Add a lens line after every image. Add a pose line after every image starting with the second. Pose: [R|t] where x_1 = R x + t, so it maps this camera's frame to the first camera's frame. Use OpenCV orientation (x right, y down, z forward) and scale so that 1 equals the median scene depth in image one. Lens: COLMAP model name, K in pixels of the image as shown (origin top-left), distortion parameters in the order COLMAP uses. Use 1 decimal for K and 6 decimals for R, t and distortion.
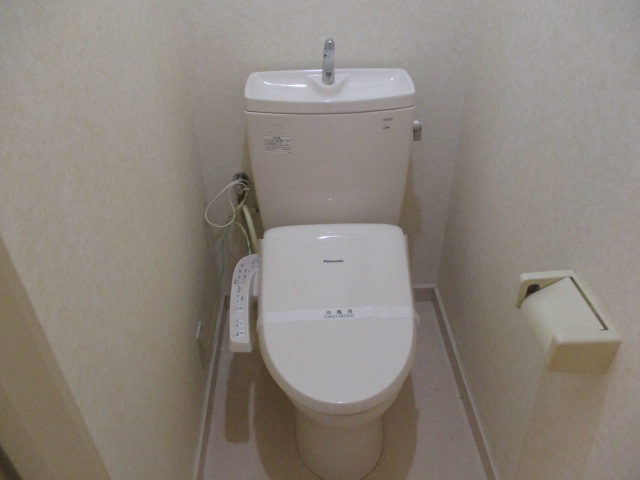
lens RADIAL K [[531.0, 0, 320.0], [0, 531.0, 240.0], [0, 0, 1]] dist [-0.003014, 0.004967]
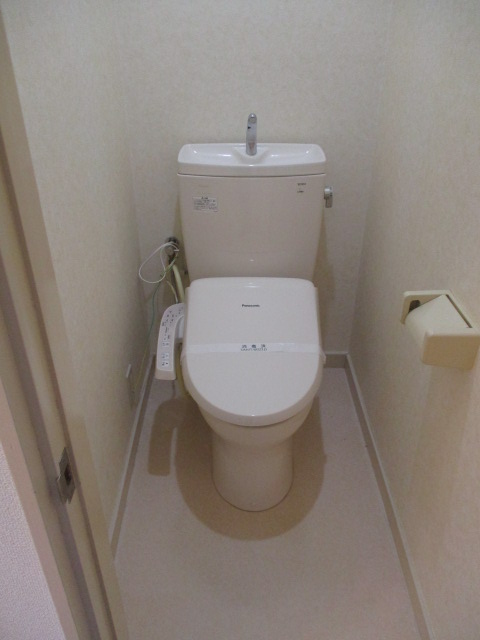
lens RADIAL K [[527.1, 0, 240.0], [0, 527.1, 320.0], [0, 0, 1]] dist [0.006124, 0.000672]
pose [[0.999346, 0.029956, -0.020274, 0.024666], [-0.031338, 0.996937, -0.071663, 0.140798], [0.018066, 0.072251, 0.997223, -0.108597]]
